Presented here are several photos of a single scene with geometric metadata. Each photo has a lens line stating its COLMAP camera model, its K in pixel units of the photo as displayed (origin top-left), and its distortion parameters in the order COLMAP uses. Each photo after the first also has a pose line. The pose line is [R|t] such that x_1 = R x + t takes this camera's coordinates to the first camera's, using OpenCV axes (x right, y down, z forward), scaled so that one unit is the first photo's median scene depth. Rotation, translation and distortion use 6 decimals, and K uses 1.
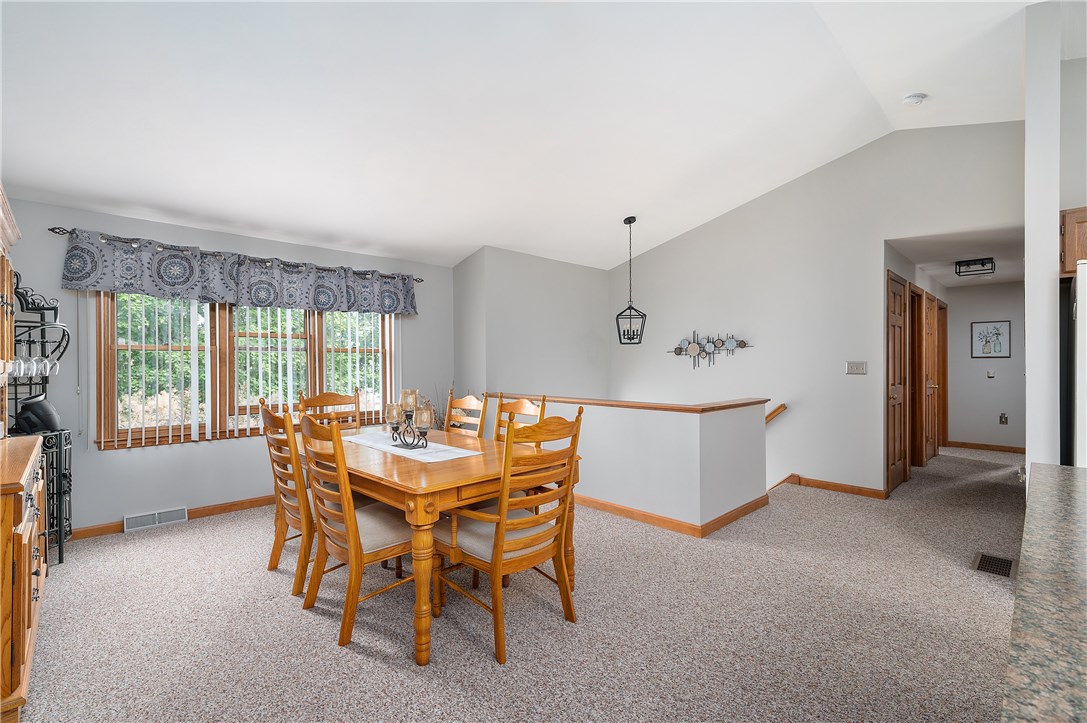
lens RADIAL K [[487.5, 0, 543.4], [0, 487.5, 361.8], [0, 0, 1]] dist [0.003081, -0.000434]
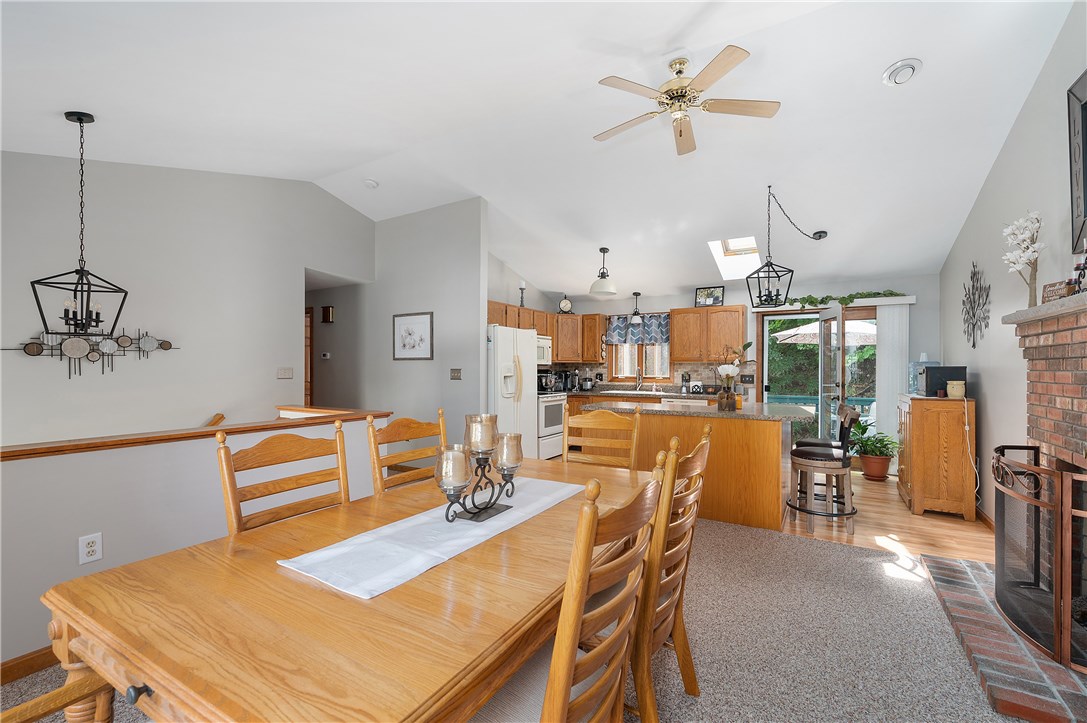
lens RADIAL K [[464.3, 0, 539.3], [0, 464.3, 367.6], [0, 0, 1]] dist [0.000004, -0.000518]
pose [[-0.250531, 0.002720, 0.968105, -0.518291], [-0.000793, 0.999995, -0.003015, 0.001869], [-0.968108, -0.001523, -0.250527, 0.670119]]
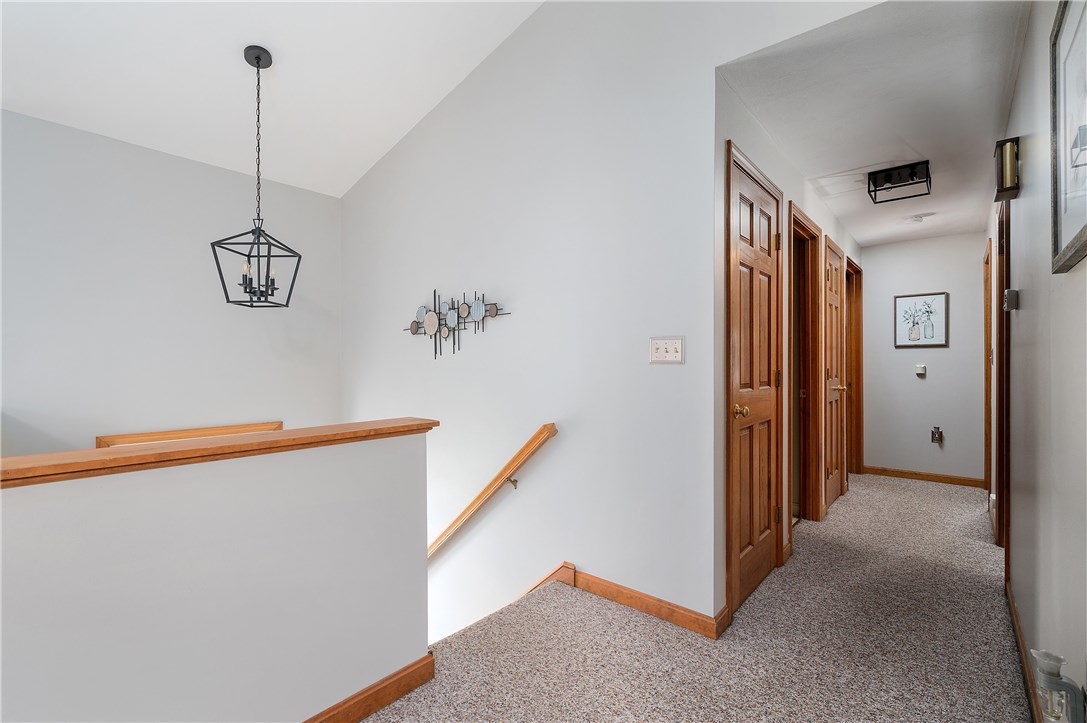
lens RADIAL K [[487.5, 0, 548.5], [0, 487.5, 365.0], [0, 0, 1]] dist [0.003081, -0.000434]
pose [[0.994925, -0.000089, 0.100617, 0.459026], [-0.000168, 0.999997, 0.002542, 0.024347], [-0.100617, -0.002546, 0.994922, 0.518961]]
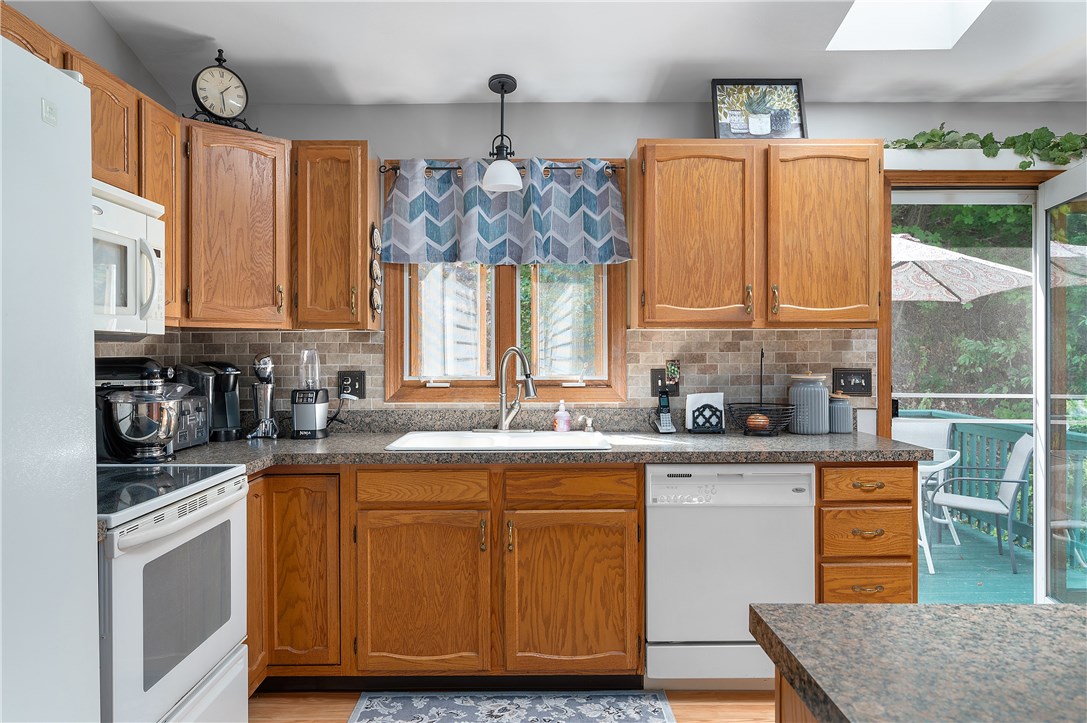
lens RADIAL K [[749.5, 0, 538.1], [0, 749.5, 352.5], [0, 0, 1]] dist [-0.000752, -0.004689]
pose [[-0.719703, 0.005761, 0.694258, 0.346620], [0.007119, 0.999974, -0.000918, 0.001908], [-0.694245, 0.004281, -0.719726, 0.458675]]
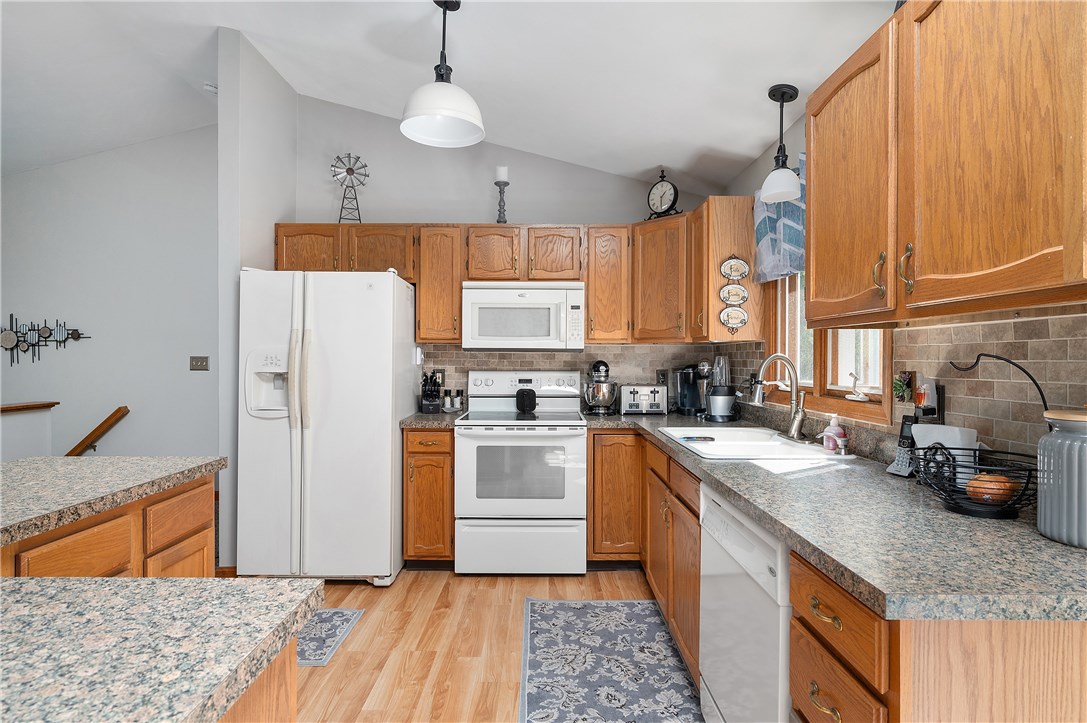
lens RADIAL K [[553.6, 0, 542.0], [0, 553.6, 360.4], [0, 0, 1]] dist [-0.007350, 0.000069]
pose [[0.695845, 0.003277, 0.718184, 0.324853], [-0.004295, 0.999991, -0.000401, 0.003262], [-0.718179, -0.002806, 0.695853, -0.184199]]
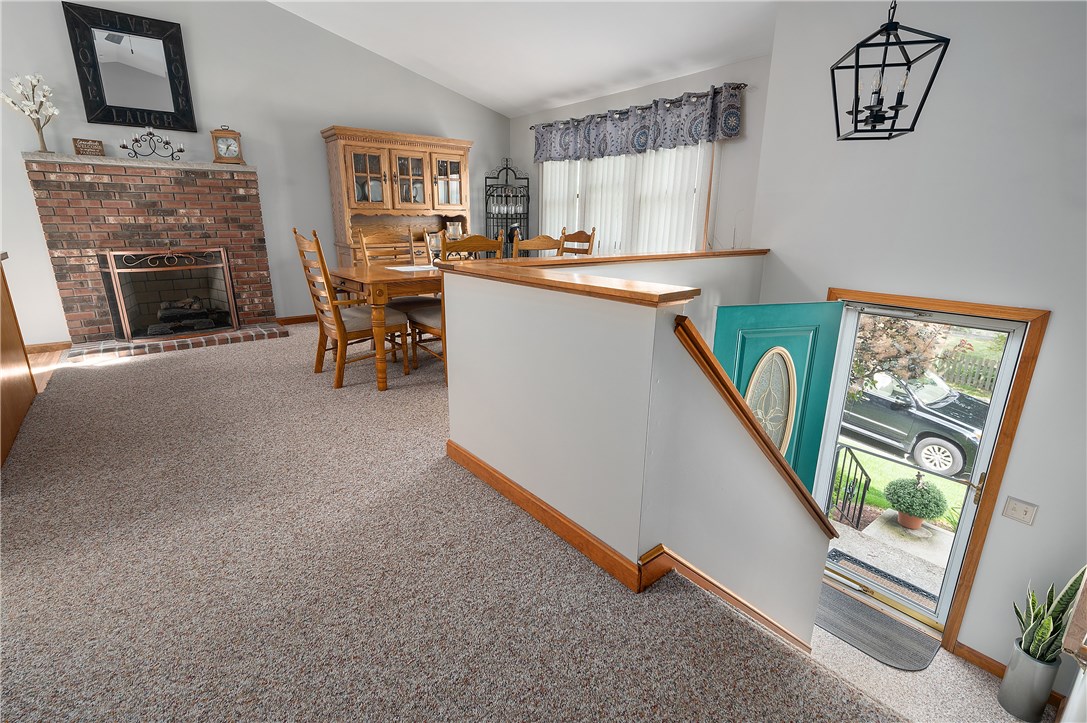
lens RADIAL K [[514.0, 0, 542.2], [0, 514.0, 365.2], [0, 0, 1]] dist [-0.000552, -0.000001]
pose [[-0.104993, 0.273801, -0.956038, 0.693588], [-0.006336, 0.961148, 0.275960, 0.028111], [0.994453, 0.035031, -0.099179, 0.860230]]
